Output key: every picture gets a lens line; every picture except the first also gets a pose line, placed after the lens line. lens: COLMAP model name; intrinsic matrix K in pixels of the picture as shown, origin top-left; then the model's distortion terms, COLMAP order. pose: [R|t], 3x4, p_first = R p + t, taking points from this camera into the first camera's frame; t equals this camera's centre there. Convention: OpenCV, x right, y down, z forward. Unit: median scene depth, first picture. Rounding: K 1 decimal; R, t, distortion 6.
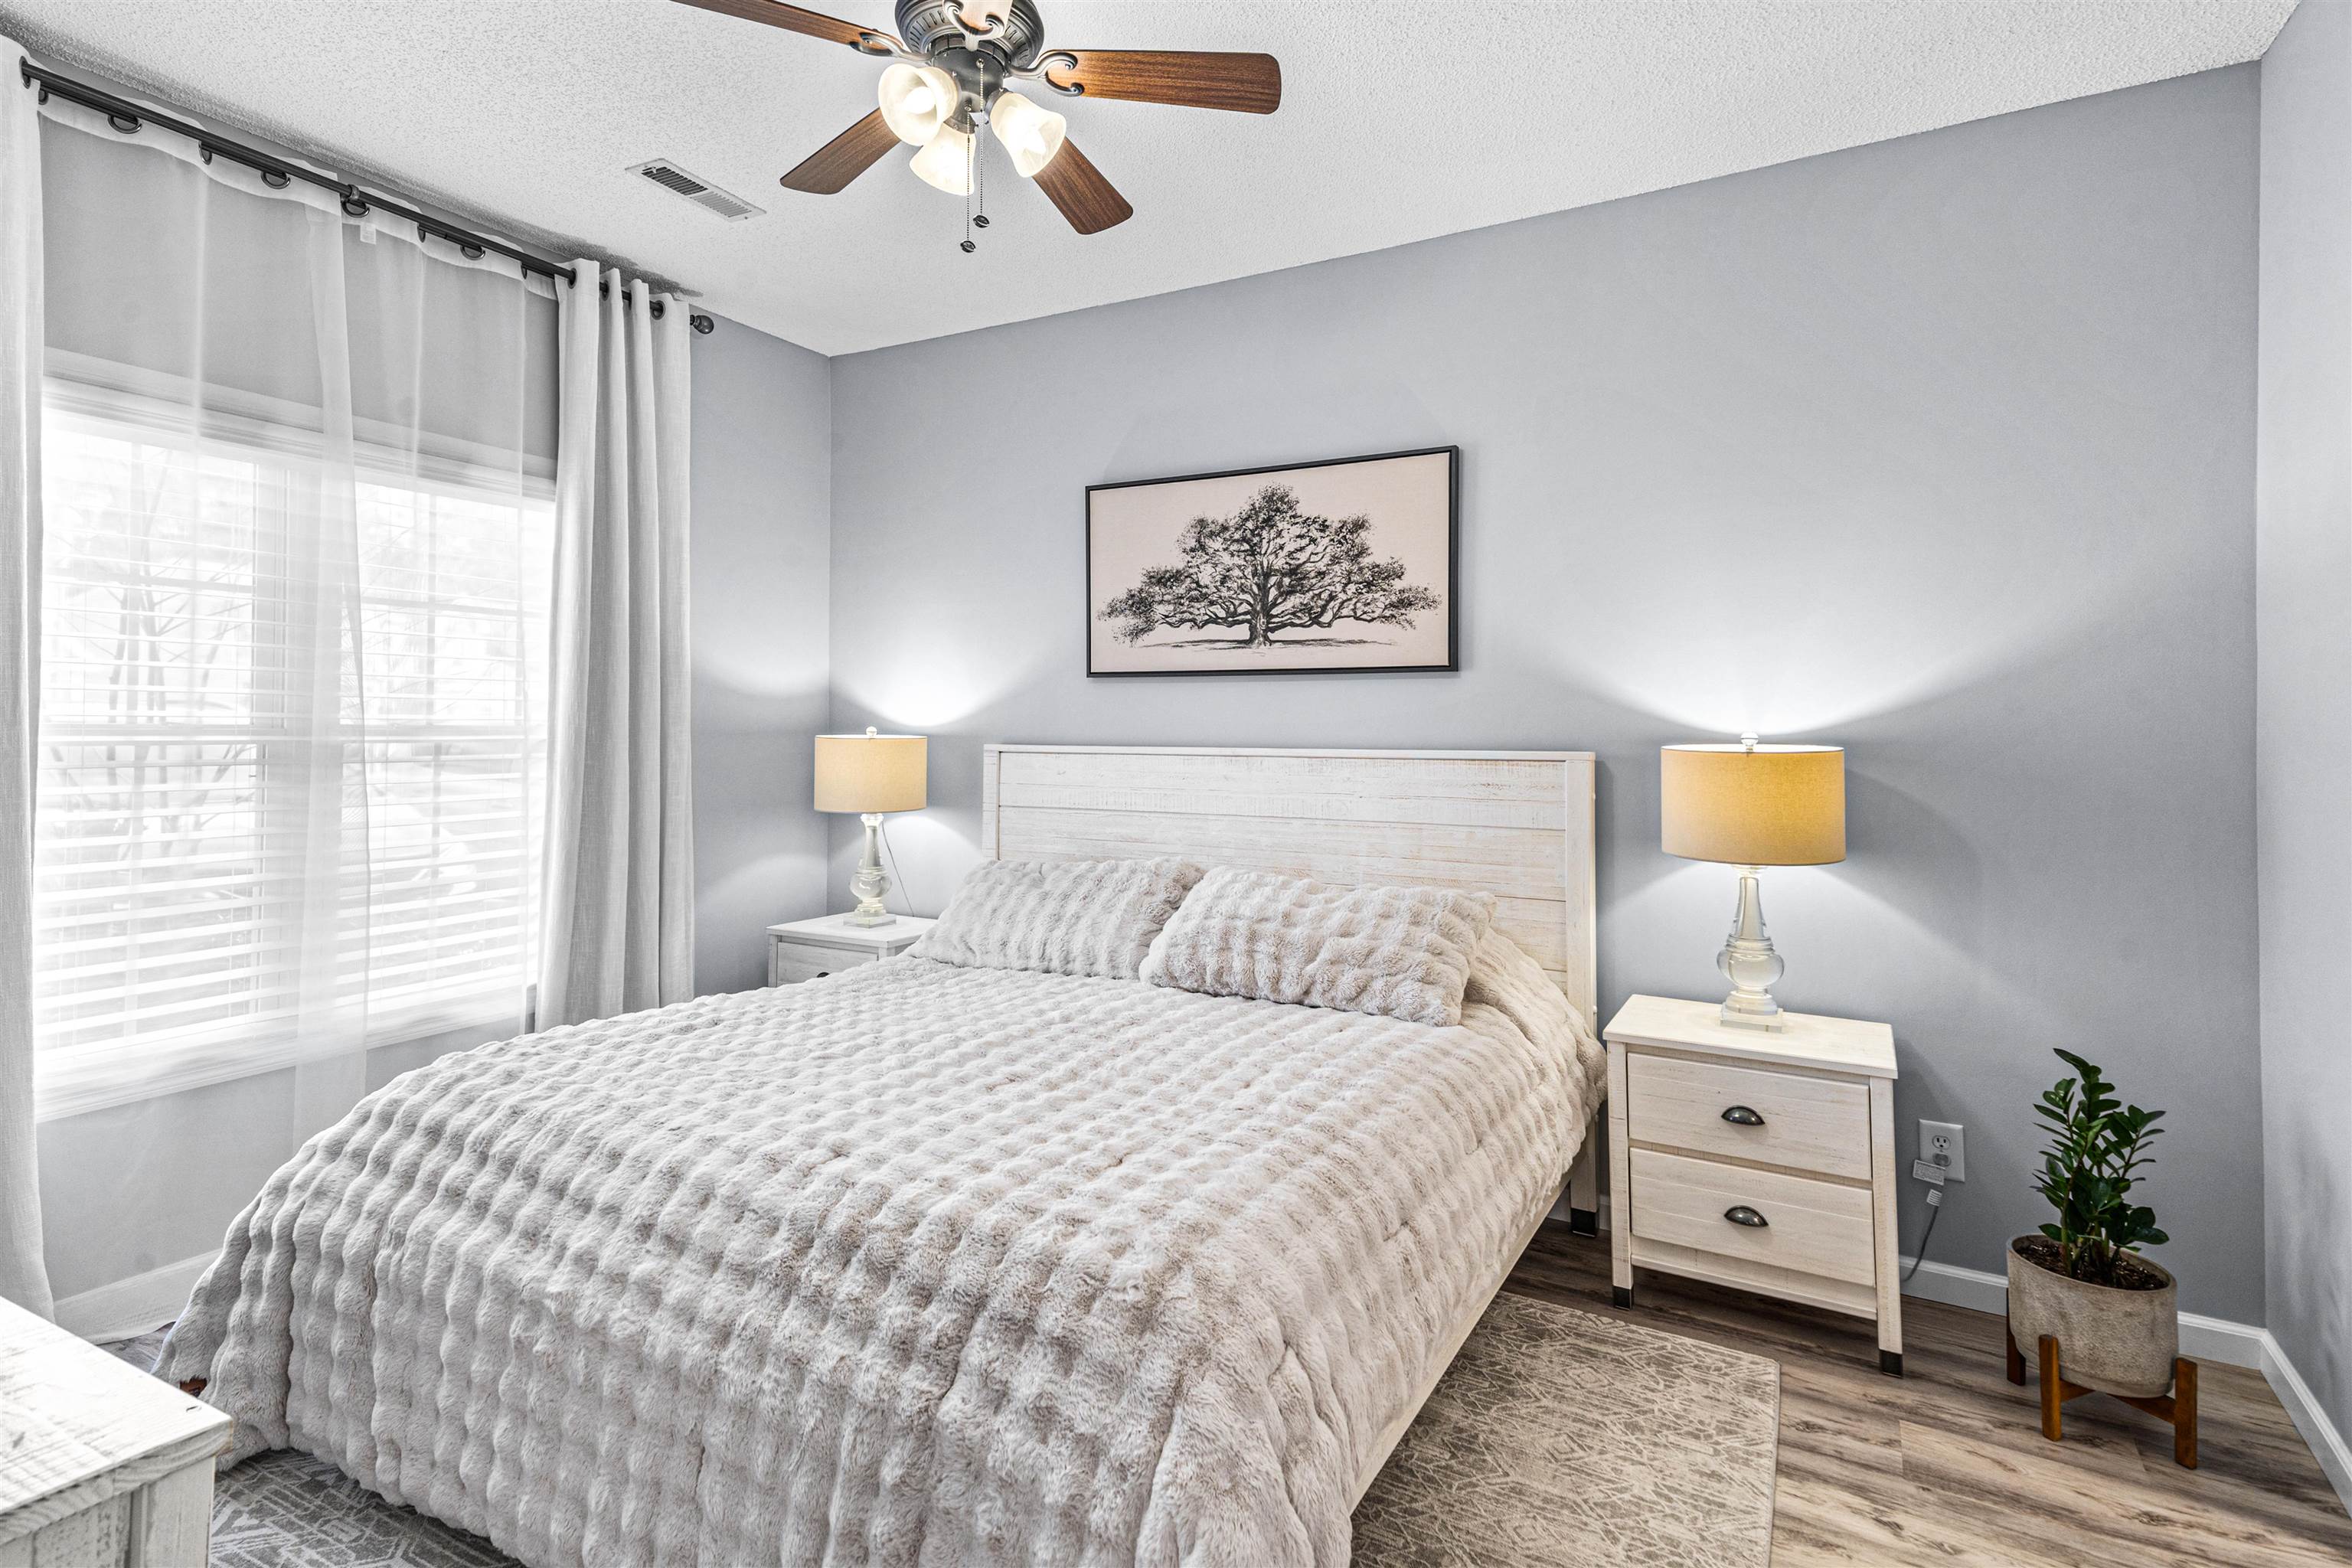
lens RADIAL K [[1149.4, 0, 1172.7], [0, 1149.4, 726.3], [0, 0, 1]] dist [-0.000606, -0.000565]
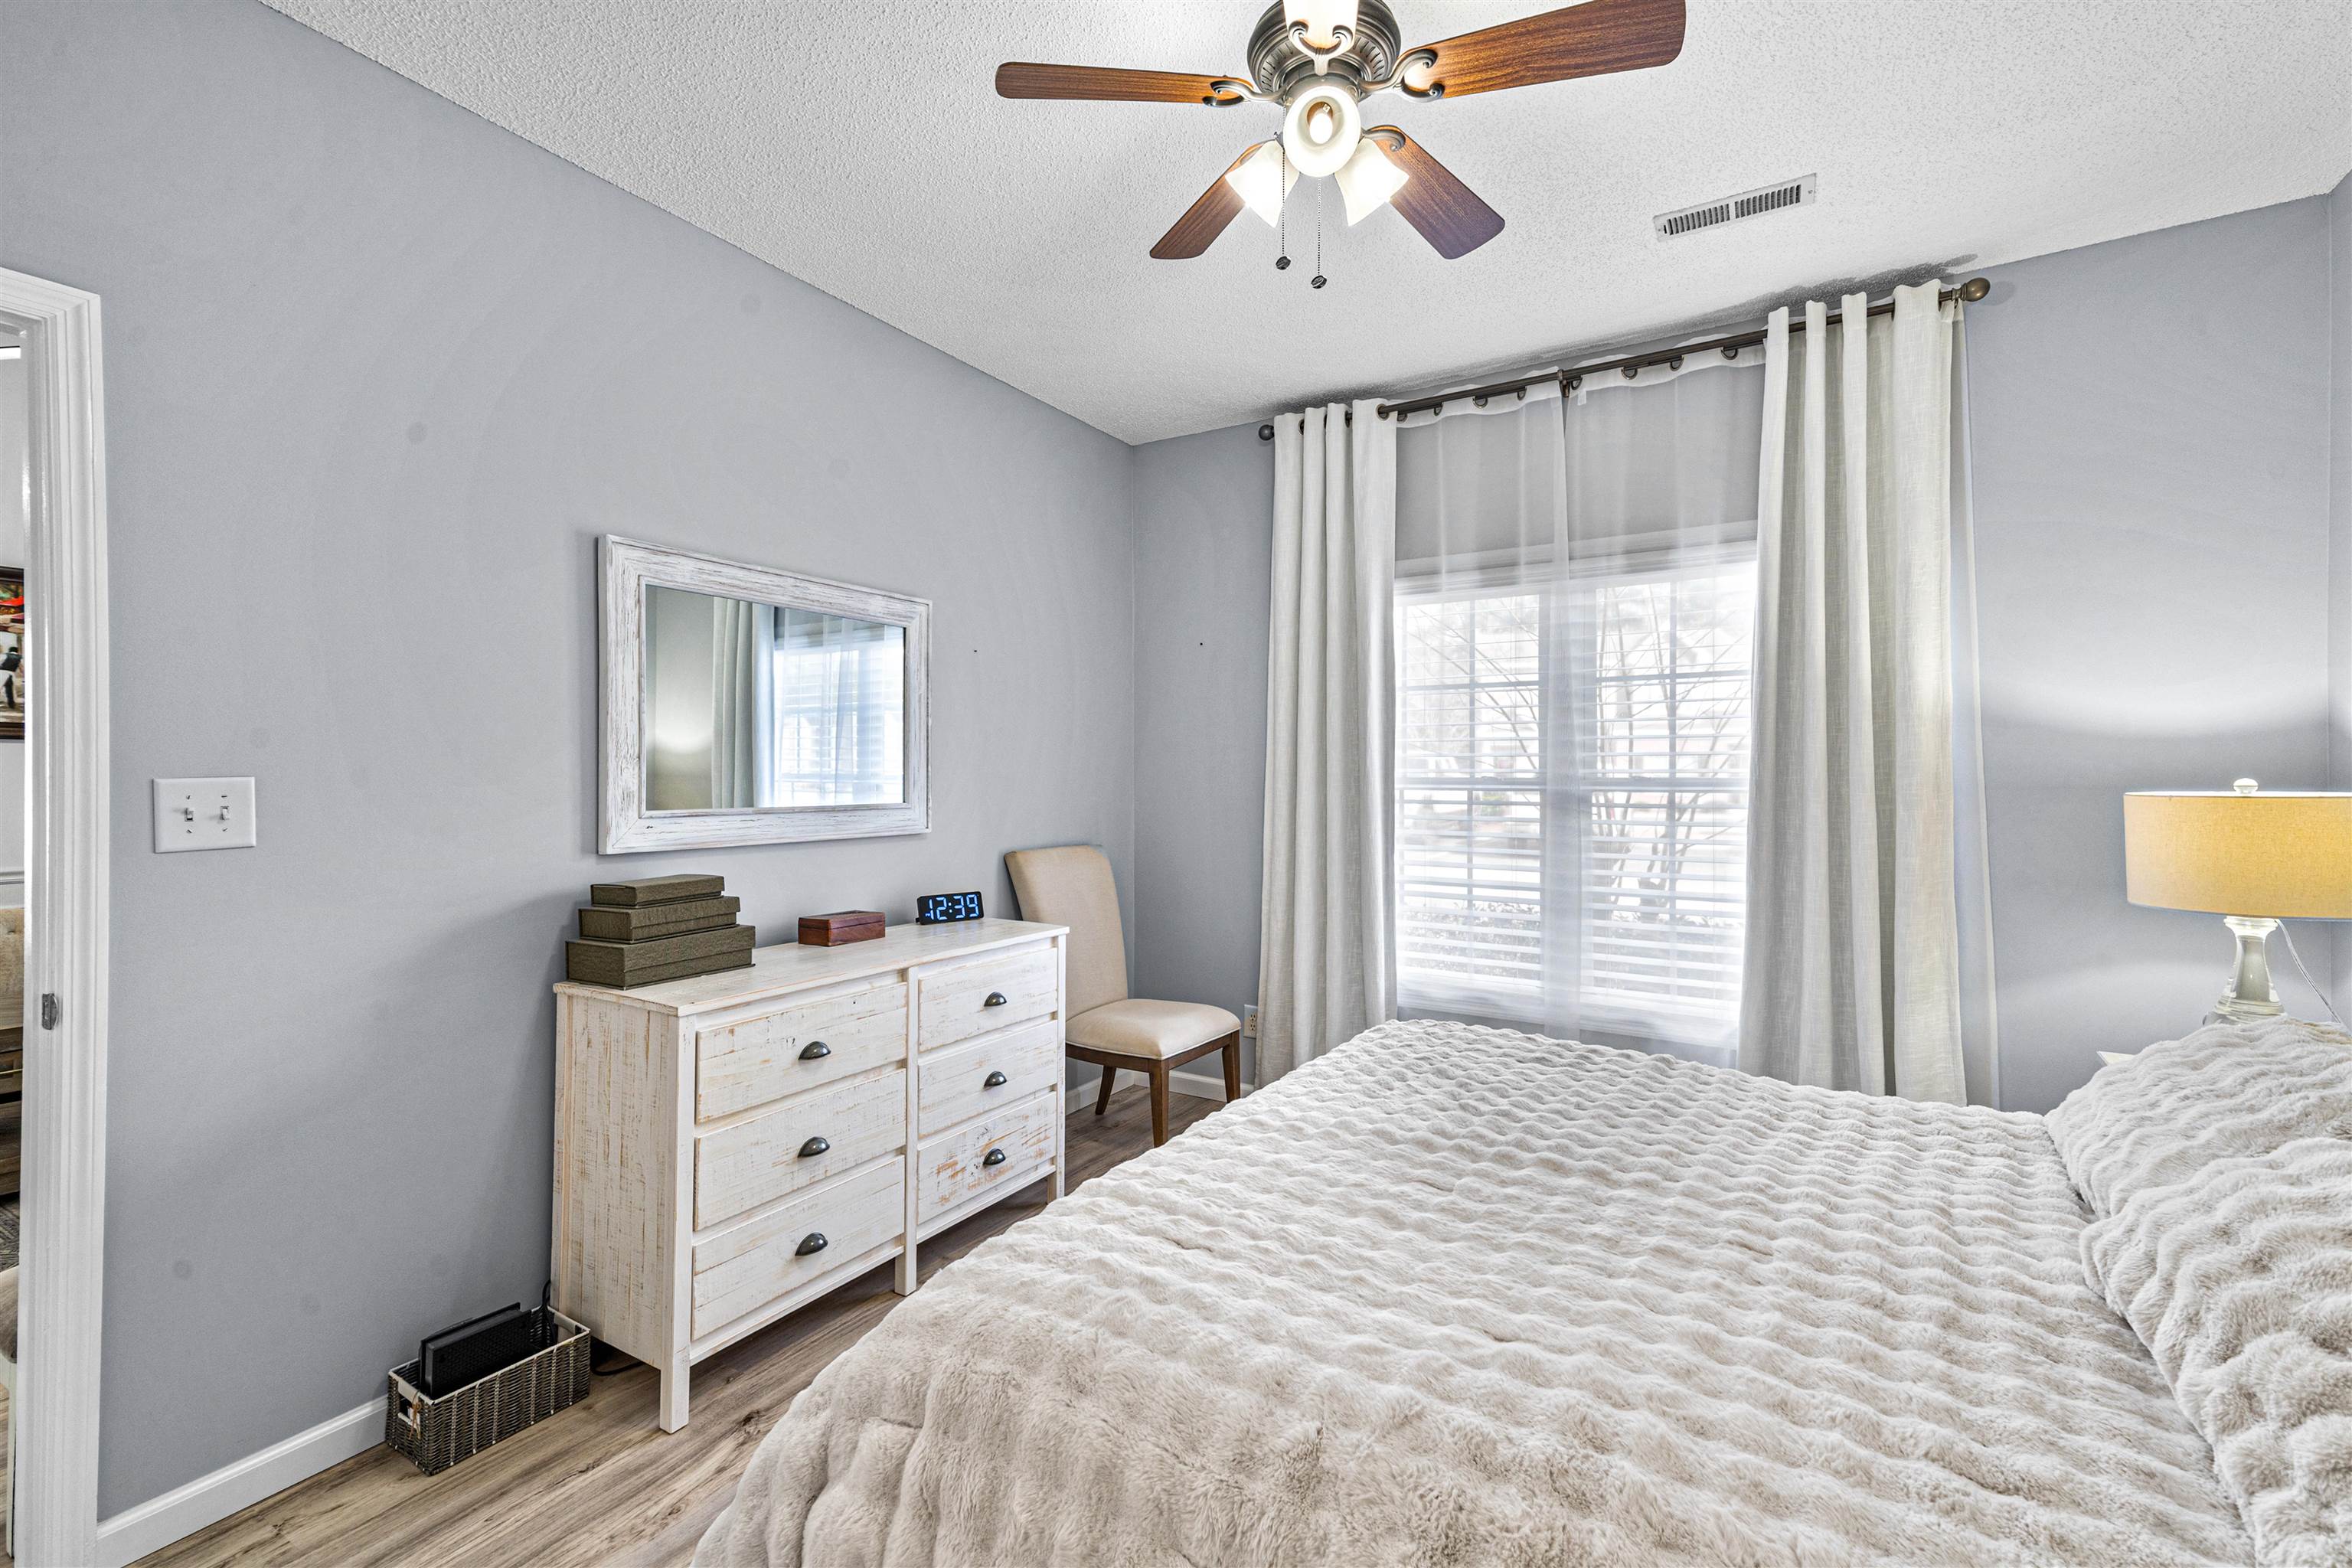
lens RADIAL K [[1006.4, 0, 1171.4], [0, 1006.4, 752.6], [0, 0, 1]] dist [0.001556, 0.000156]
pose [[-0.068025, -0.030509, -0.997217, 0.386249], [0.001903, 0.999527, -0.030709, 0.002496], [0.997682, -0.003987, -0.067935, 0.537046]]
